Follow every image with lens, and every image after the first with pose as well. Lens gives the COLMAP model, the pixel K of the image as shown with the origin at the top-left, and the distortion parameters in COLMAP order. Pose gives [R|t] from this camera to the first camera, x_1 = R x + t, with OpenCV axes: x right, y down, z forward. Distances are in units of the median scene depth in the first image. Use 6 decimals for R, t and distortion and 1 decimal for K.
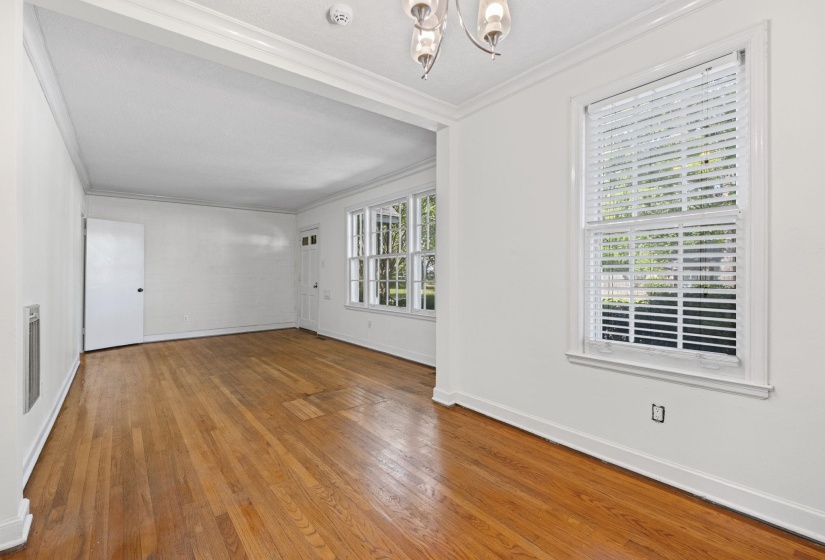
lens RADIAL K [[373.8, 0, 413.5], [0, 373.8, 254.2], [0, 0, 1]] dist [-0.010557, -0.000119]
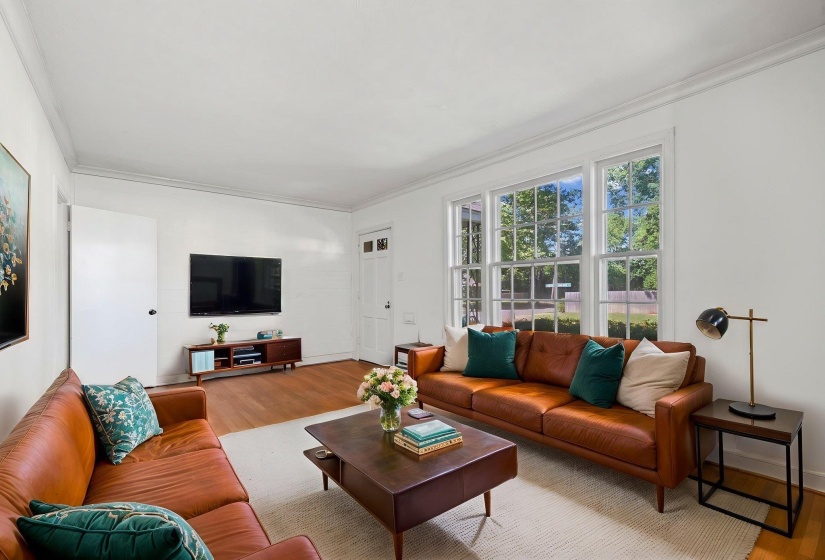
lens RADIAL K [[367.1, 0, 414.5], [0, 367.1, 278.4], [0, 0, 1]] dist [-0.000674, -0.000307]
pose [[0.999989, 0.003984, -0.002445, -0.239348], [-0.003937, 0.999808, 0.019214, 0.018285], [0.002521, -0.019204, 0.999812, 0.311094]]
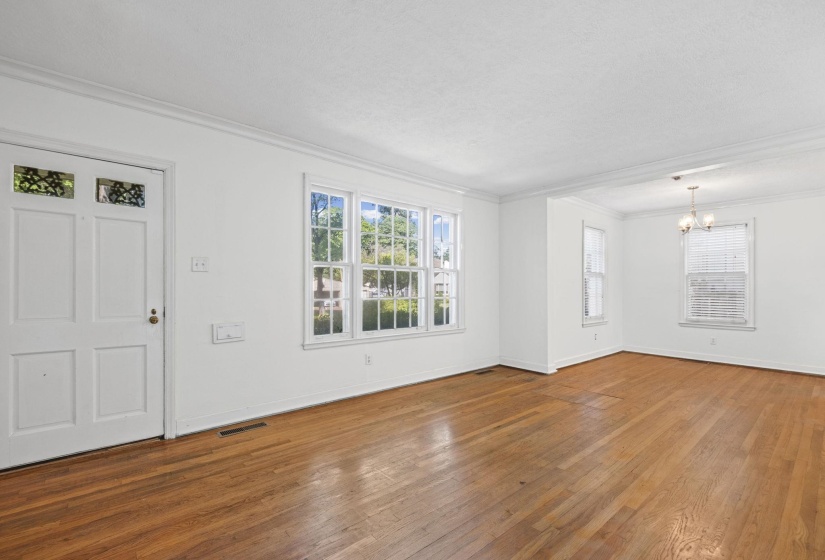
lens RADIAL K [[367.1, 0, 414.5], [0, 367.1, 278.4], [0, 0, 1]] dist [-0.000674, -0.000307]
pose [[-0.044676, 0.034205, 0.998416, -0.756184], [-0.059962, 0.997520, -0.036857, 0.048047], [-0.997200, -0.061513, -0.042515, 0.865850]]
